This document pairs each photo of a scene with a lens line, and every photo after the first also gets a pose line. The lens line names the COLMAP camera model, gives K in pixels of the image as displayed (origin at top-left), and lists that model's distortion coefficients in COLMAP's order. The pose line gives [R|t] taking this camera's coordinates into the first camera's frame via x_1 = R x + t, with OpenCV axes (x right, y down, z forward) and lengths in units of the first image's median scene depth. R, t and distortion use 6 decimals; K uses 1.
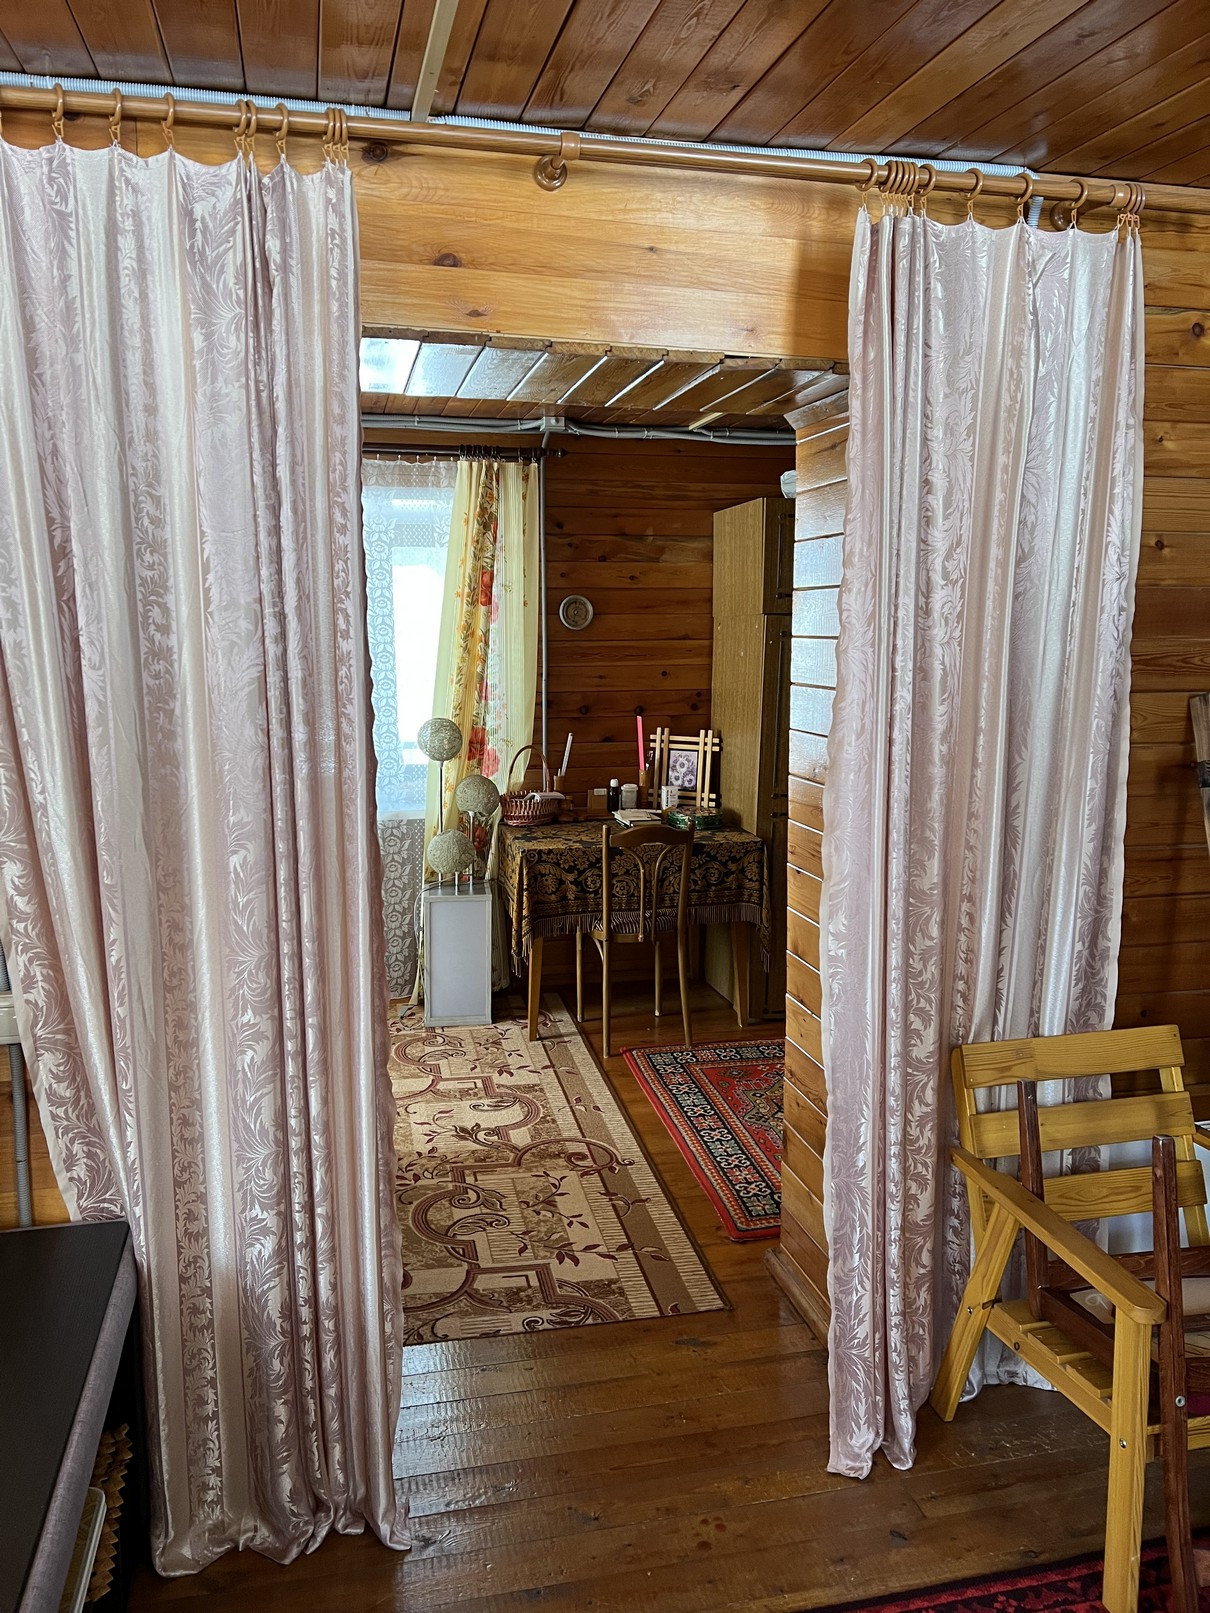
lens RADIAL K [[1226.5, 0, 601.6], [0, 1226.5, 811.1], [0, 0, 1]] dist [0.073110, -0.082566]
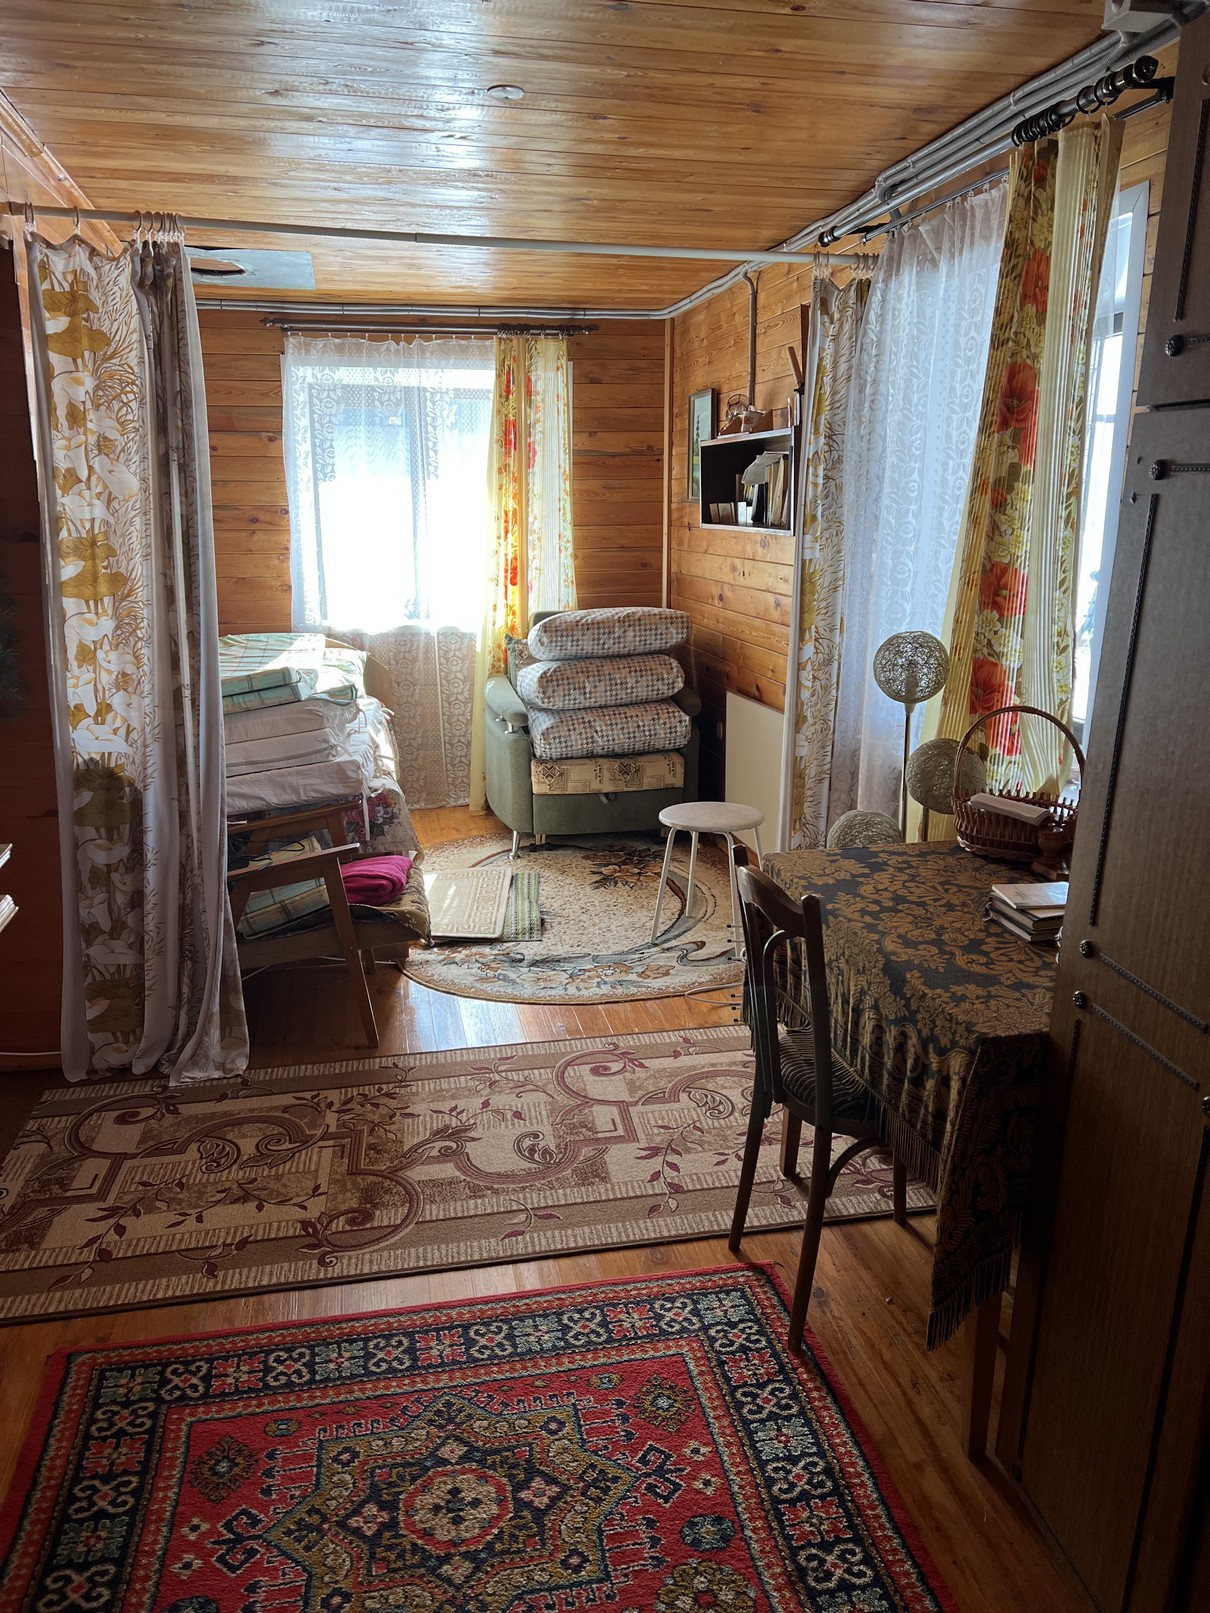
lens RADIAL K [[1226.5, 0, 605.0], [0, 1226.5, 810.0], [0, 0, 1]] dist [0.073110, -0.082566]
pose [[-0.041237, 0.239478, -0.970026, 0.619459], [-0.163439, 0.956158, 0.243002, -0.146995], [0.985691, 0.168561, -0.000289, 1.100158]]
